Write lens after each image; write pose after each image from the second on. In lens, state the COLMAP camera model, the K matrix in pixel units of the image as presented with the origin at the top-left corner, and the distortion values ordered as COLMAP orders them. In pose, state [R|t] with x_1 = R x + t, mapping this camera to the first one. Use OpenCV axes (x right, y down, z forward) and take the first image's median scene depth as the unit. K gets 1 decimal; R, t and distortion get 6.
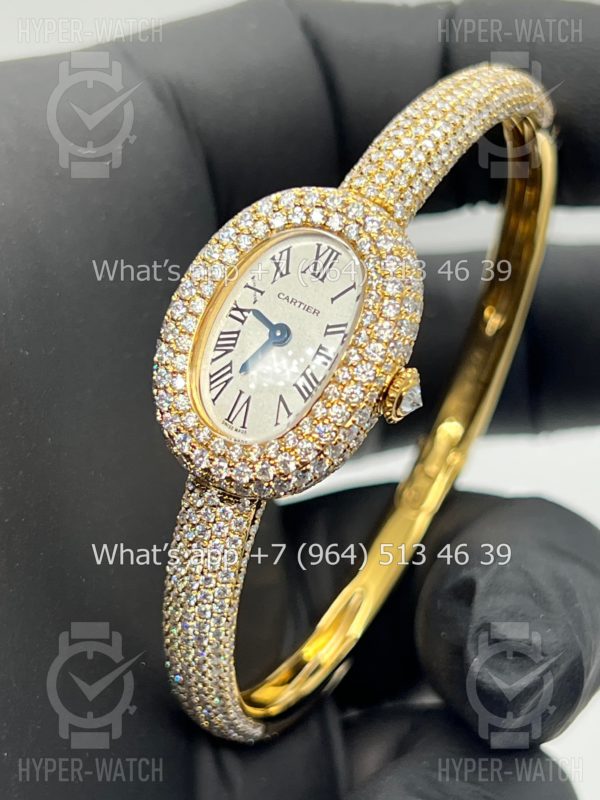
lens RADIAL K [[2025.3, 0, 299.3], [0, 2025.3, 398.9], [0, 0, 1]] dist [0.221259, 0.000000]
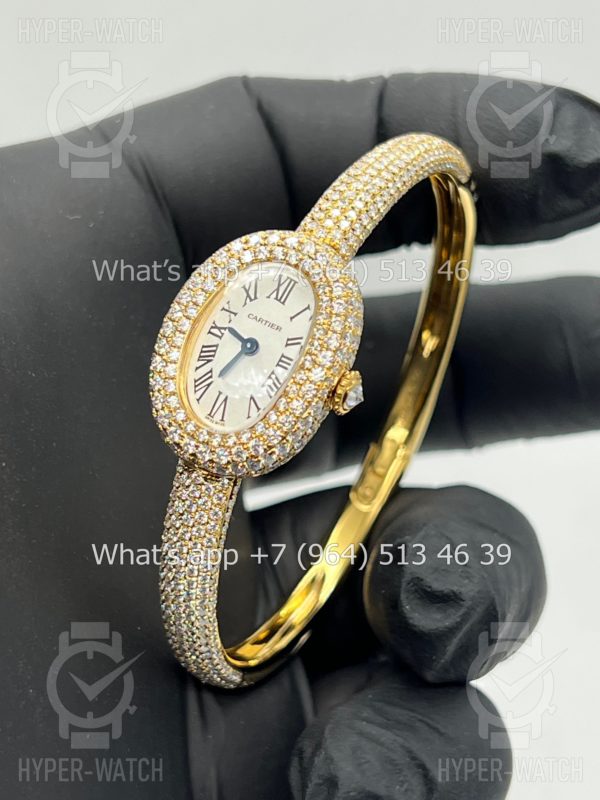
lens RADIAL K [[2025.3, 0, 298.8], [0, 2025.3, 399.9], [0, 0, 1]] dist [0.221259, 0.000000]
pose [[0.999835, -0.014193, 0.011377, 0.005833], [0.014595, 0.999242, -0.036088, 0.046671], [-0.010857, 0.036248, 0.999284, -0.254545]]
